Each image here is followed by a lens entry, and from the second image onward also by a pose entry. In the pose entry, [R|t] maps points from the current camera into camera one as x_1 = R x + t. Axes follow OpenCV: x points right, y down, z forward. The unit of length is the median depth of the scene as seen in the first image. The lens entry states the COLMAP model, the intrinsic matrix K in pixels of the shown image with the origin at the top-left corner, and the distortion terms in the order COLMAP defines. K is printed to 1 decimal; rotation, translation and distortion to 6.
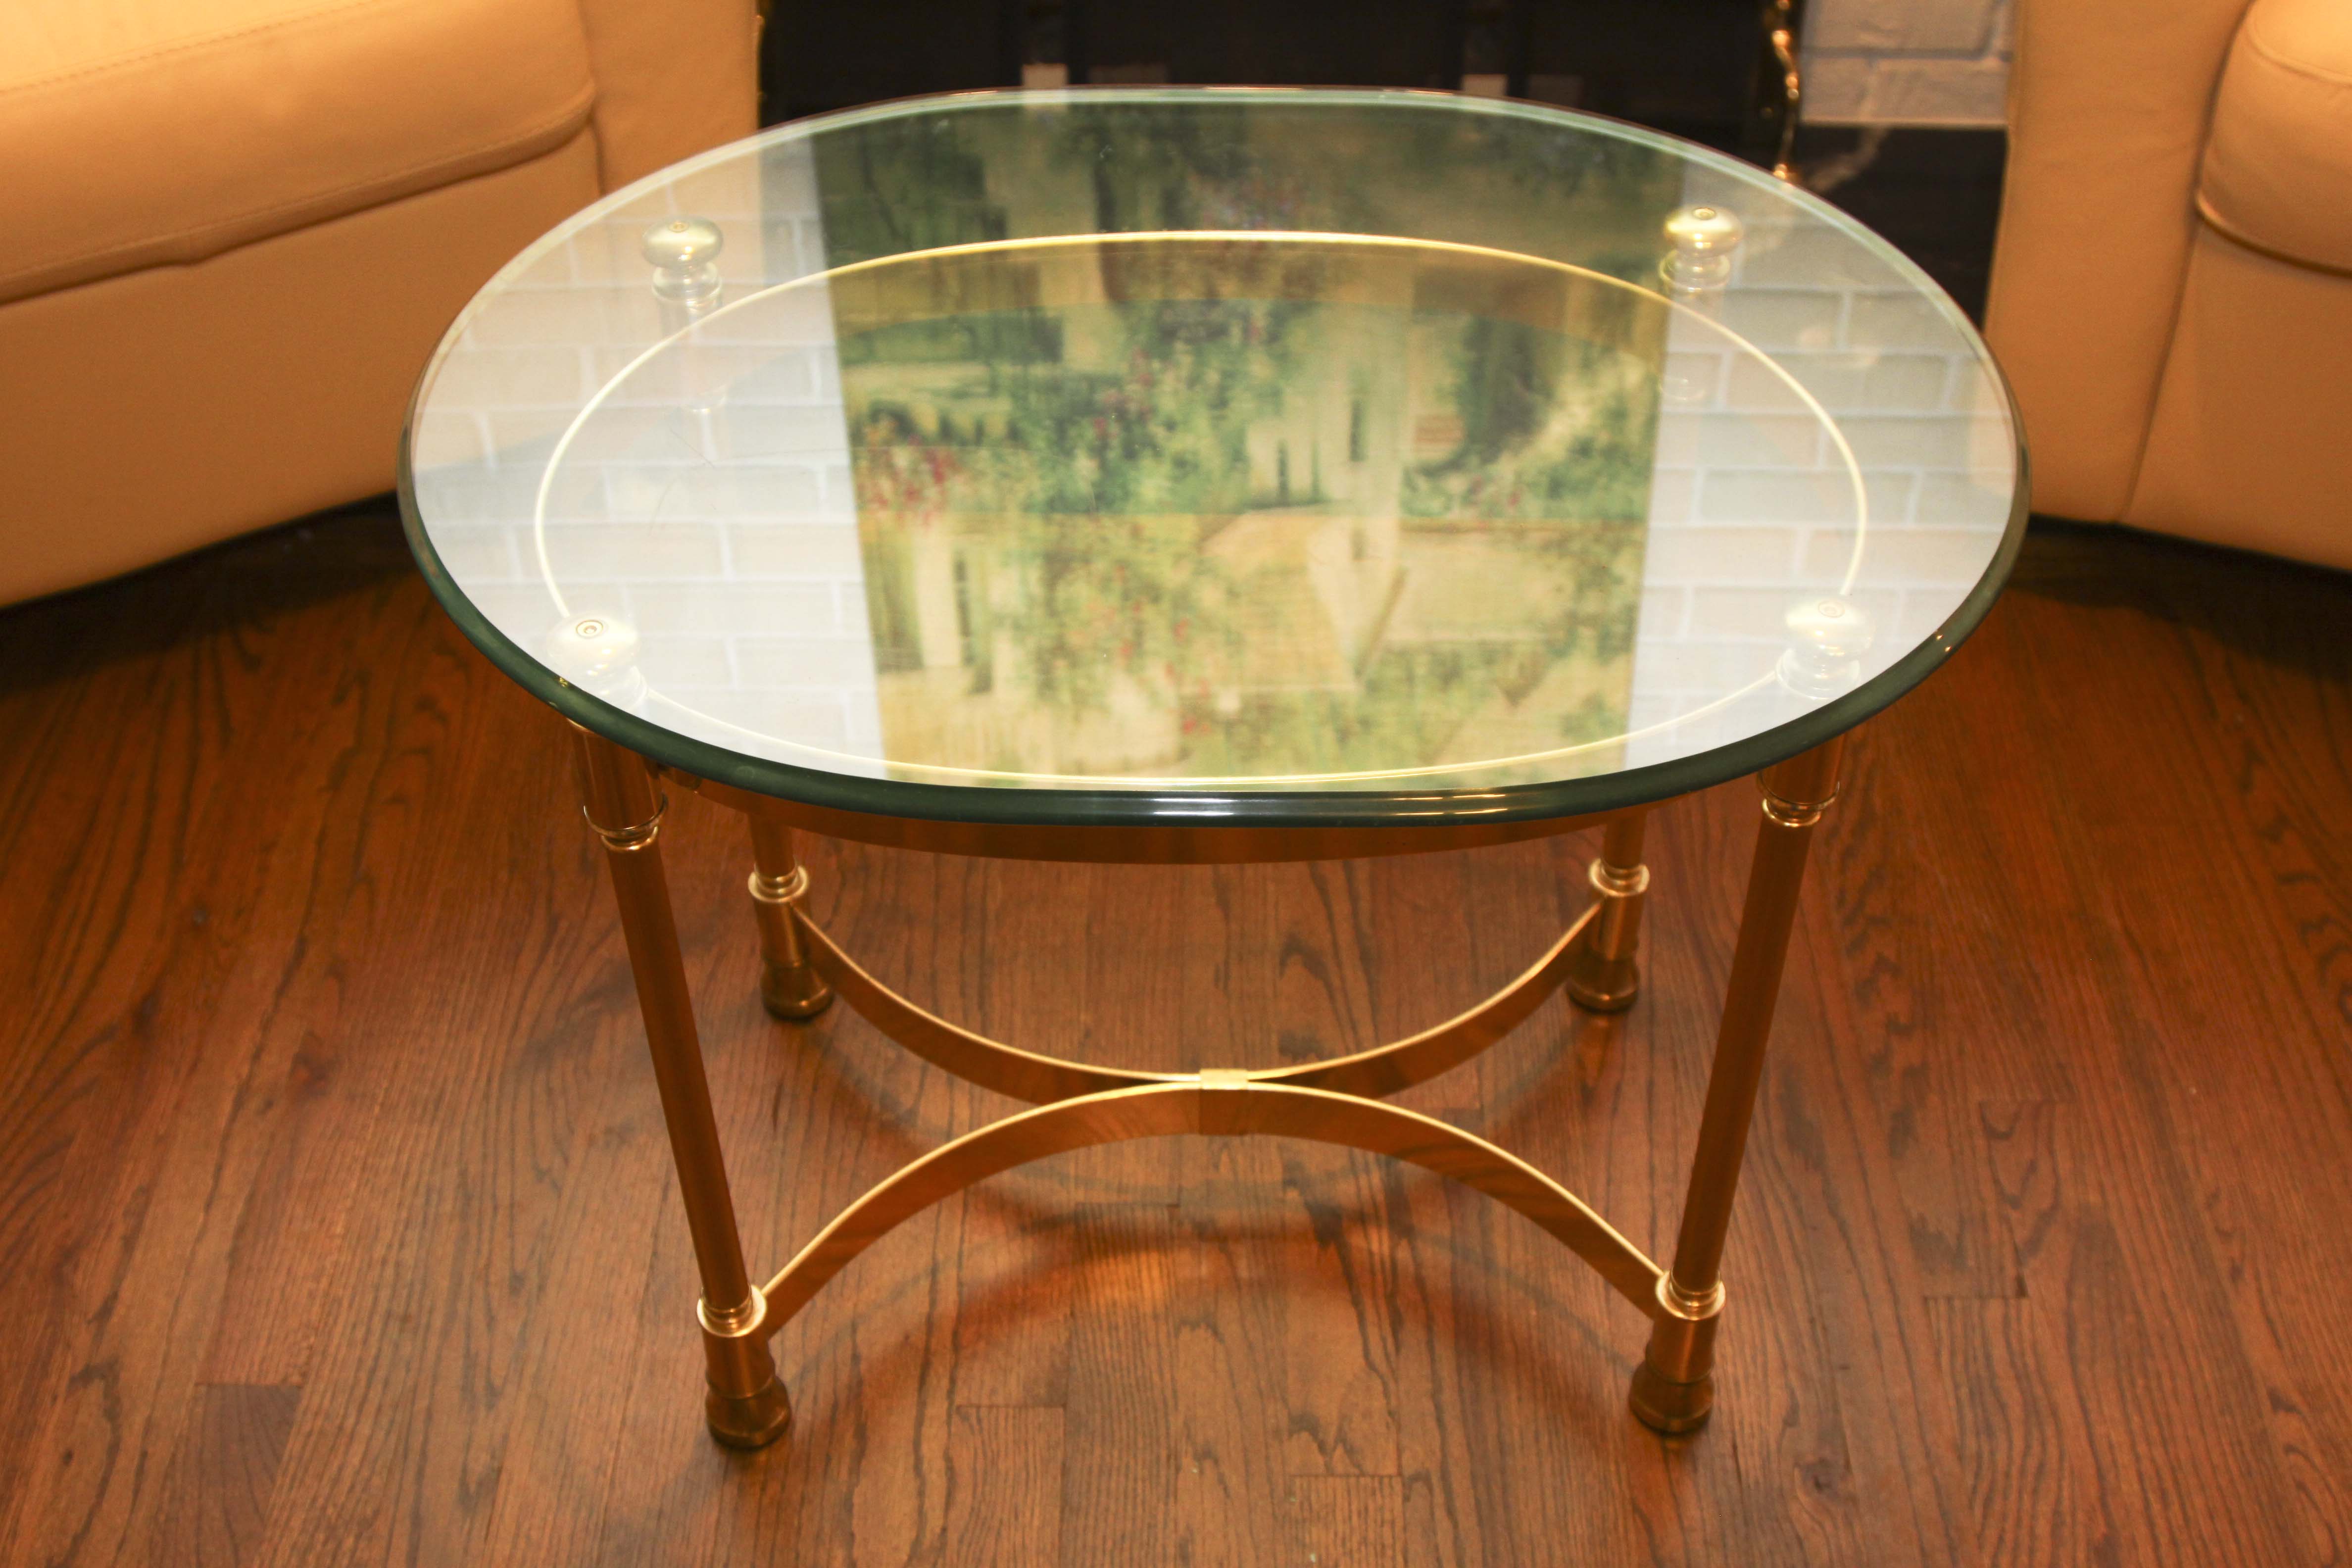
lens RADIAL K [[2587.9, 0, 1190.8], [0, 2587.9, 839.1], [0, 0, 1]] dist [-0.102419, 0.000000]
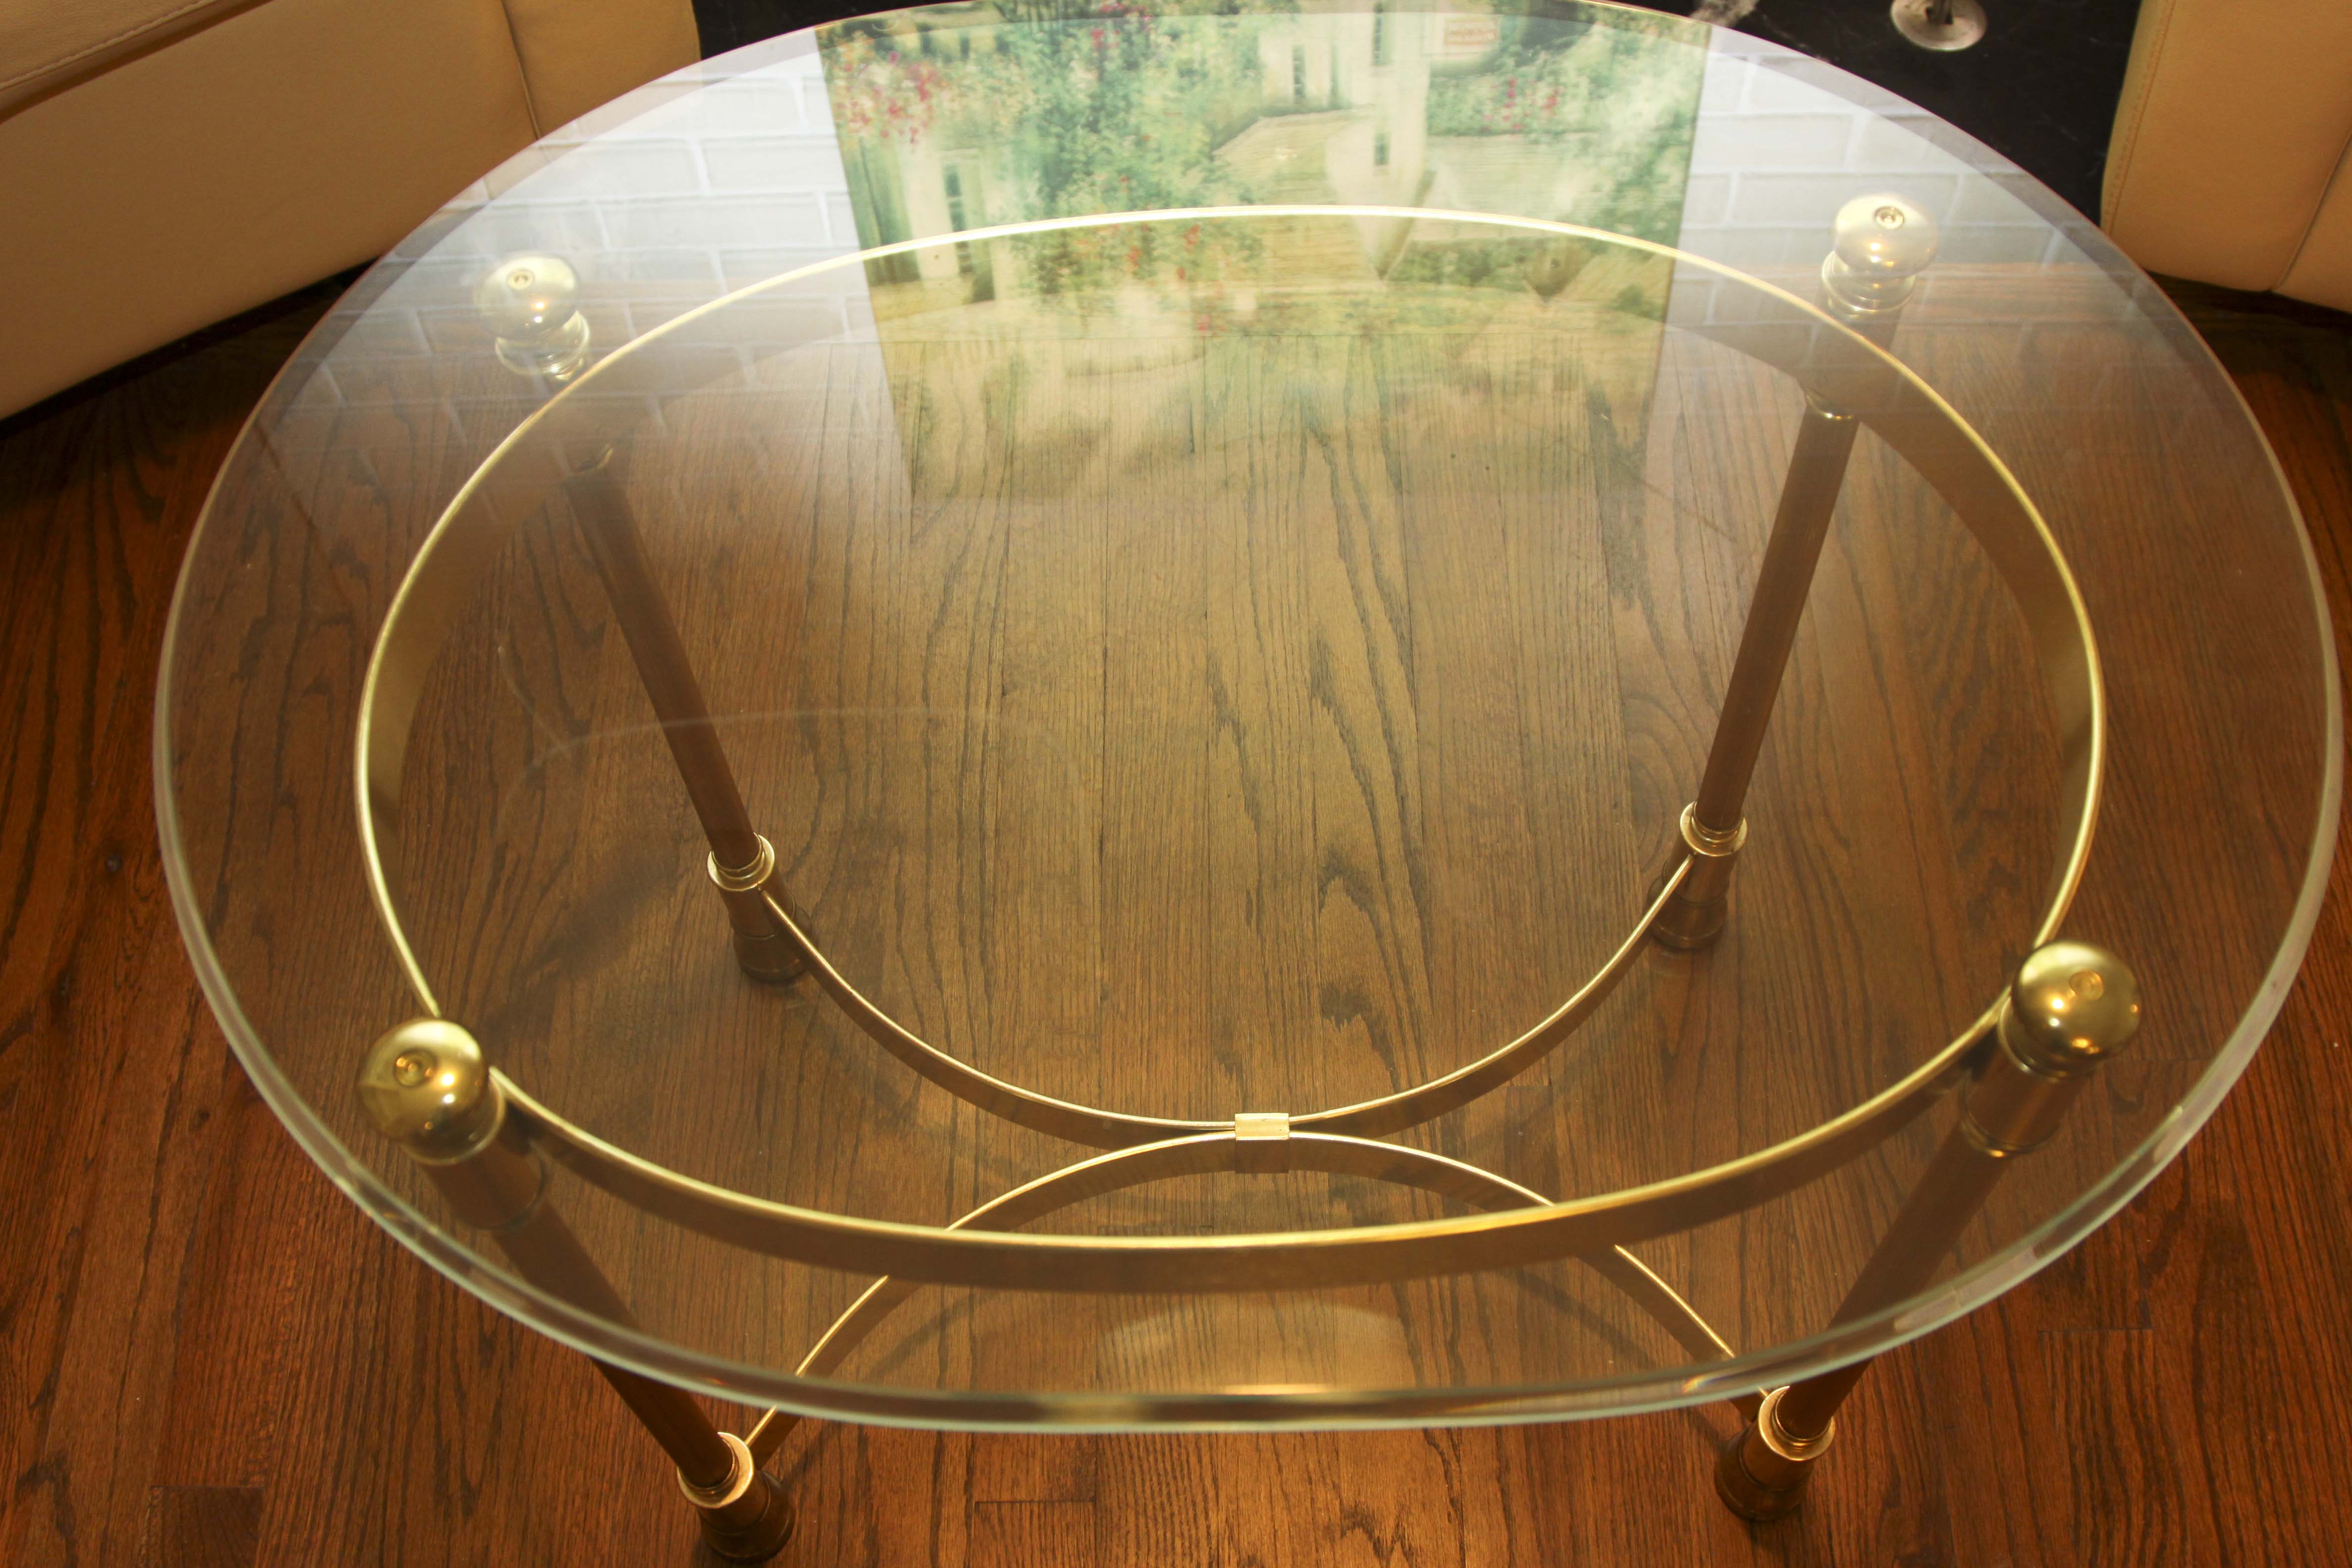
lens RADIAL K [[2341.8, 0, 1183.0], [0, 2341.8, 806.4], [0, 0, 1]] dist [-0.122181, 0.000000]
pose [[0.999616, -0.023832, -0.014113, -0.000146], [0.026808, 0.960575, 0.276727, -0.222460], [0.006961, -0.276999, 0.960845, 0.262529]]
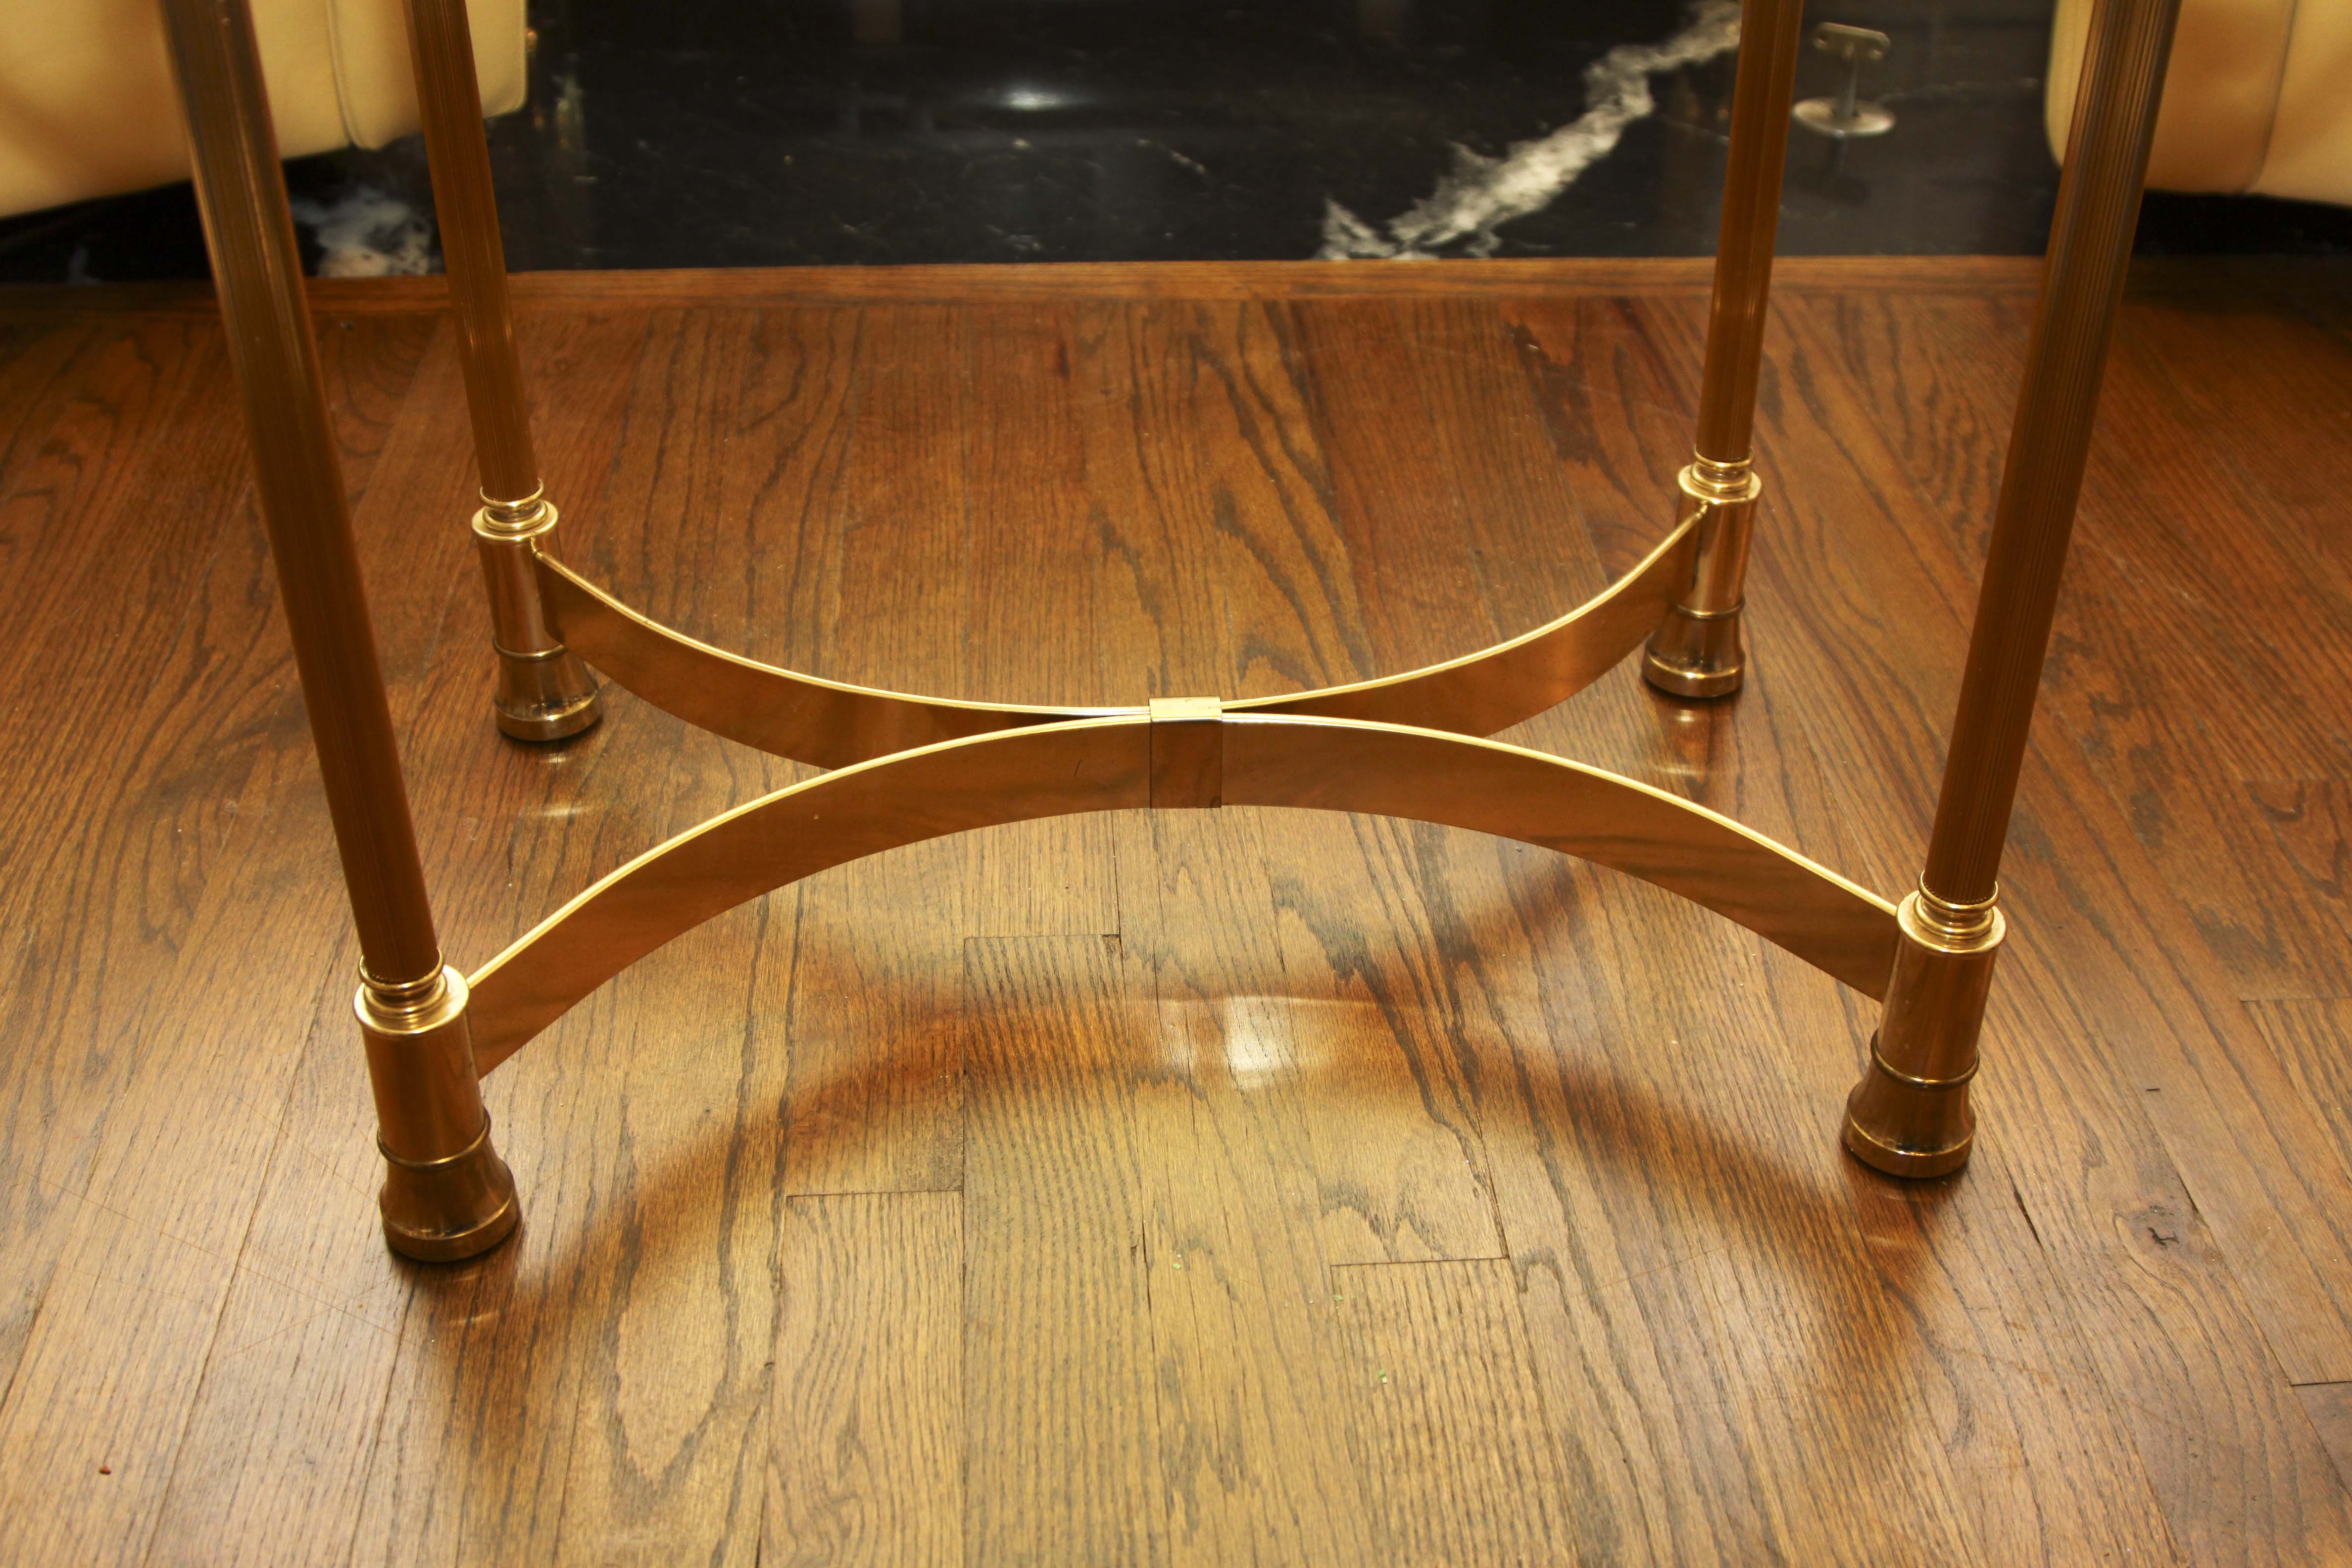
lens RADIAL K [[2587.9, 0, 1189.0], [0, 2587.9, 809.8], [0, 0, 1]] dist [-0.102419, 0.000000]
pose [[0.997306, -0.032880, 0.065578, -0.029451], [0.041622, 0.989732, -0.136745, 0.201074], [-0.060409, 0.139106, 0.988433, 0.337208]]
